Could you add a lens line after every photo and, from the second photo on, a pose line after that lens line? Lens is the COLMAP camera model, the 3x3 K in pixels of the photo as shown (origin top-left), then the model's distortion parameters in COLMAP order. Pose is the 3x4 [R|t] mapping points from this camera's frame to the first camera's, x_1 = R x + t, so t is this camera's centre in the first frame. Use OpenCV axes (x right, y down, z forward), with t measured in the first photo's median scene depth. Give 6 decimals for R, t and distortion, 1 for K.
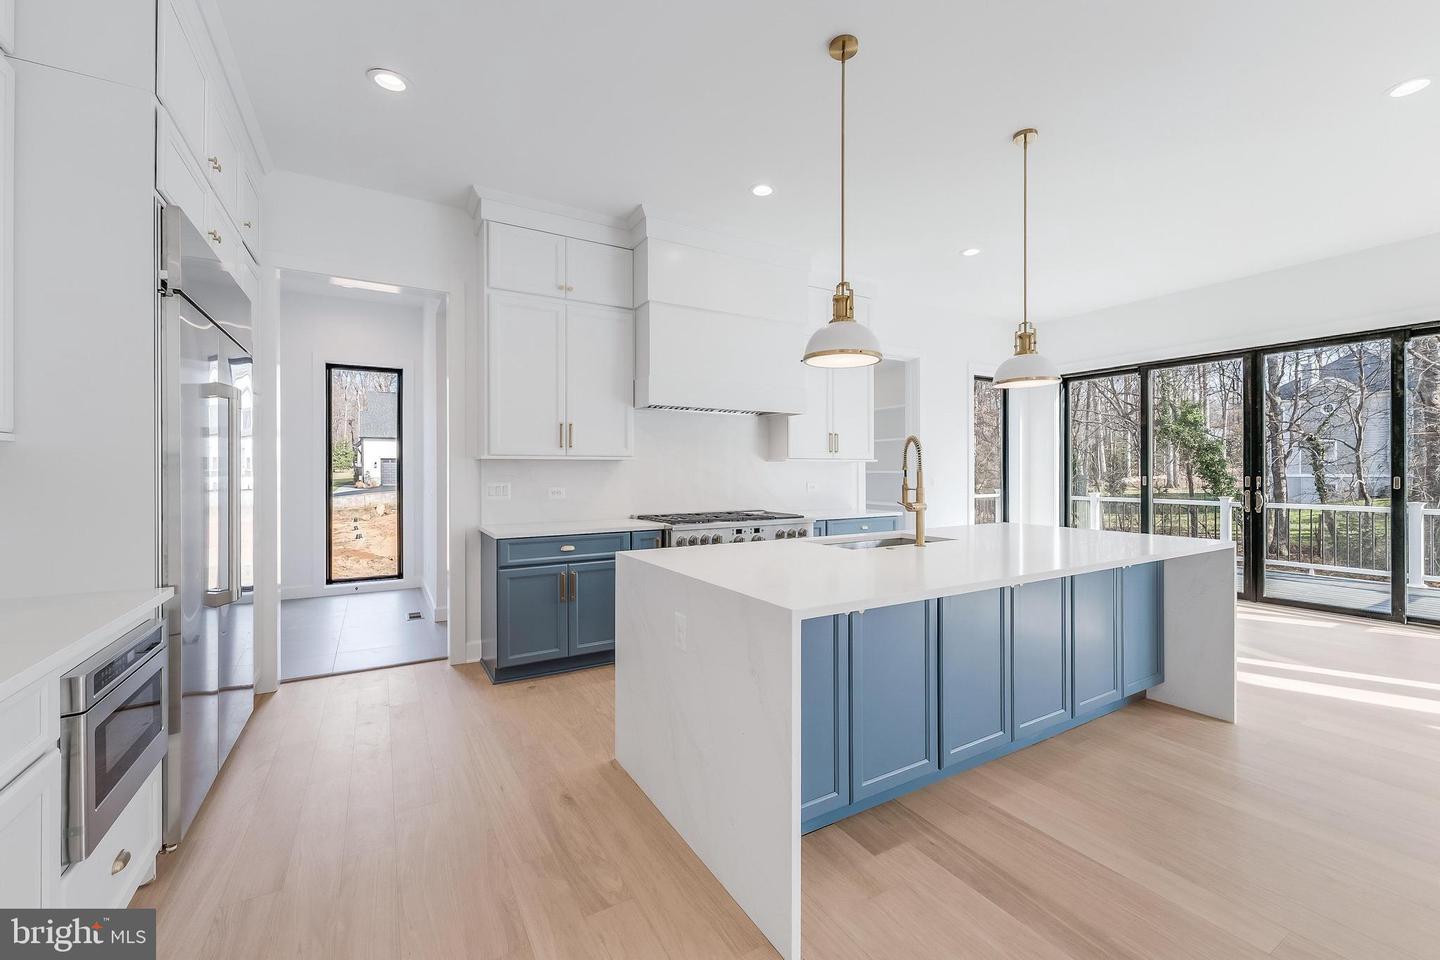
lens RADIAL K [[588.2, 0, 723.1], [0, 588.2, 477.1], [0, 0, 1]] dist [-0.000276, -0.000120]
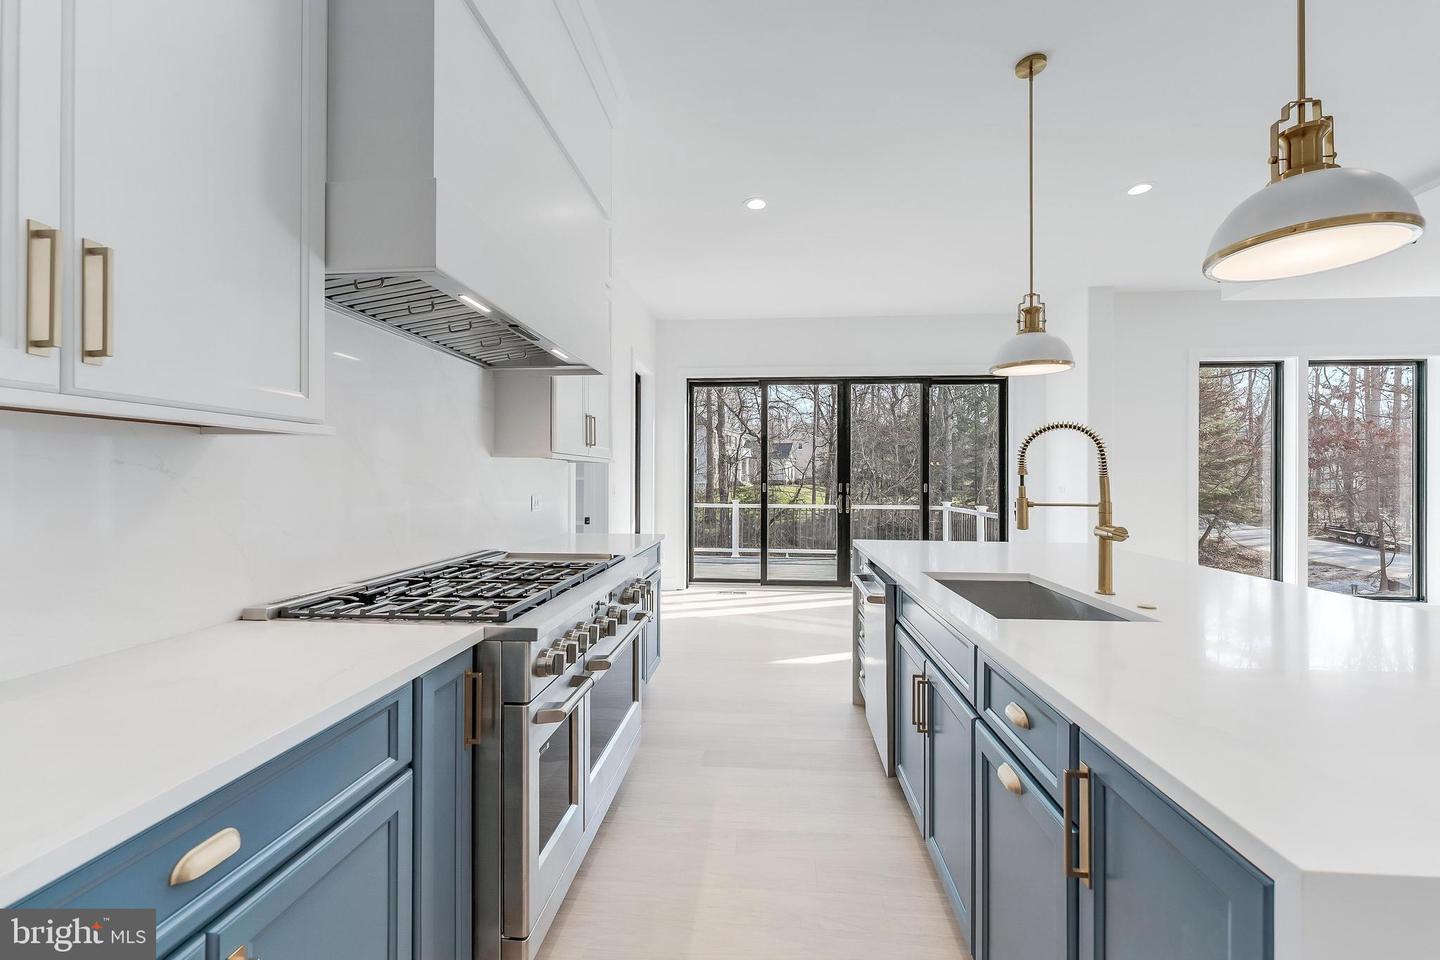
lens RADIAL K [[583.0, 0, 720.0], [0, 583.0, 480.0], [0, 0, 1]] dist [0.001600, 0.000373]
pose [[0.578292, 0.002661, 0.815826, -0.261085], [0.003345, 0.999979, -0.005633, -0.002650], [-0.815823, 0.005986, 0.578271, 0.598206]]
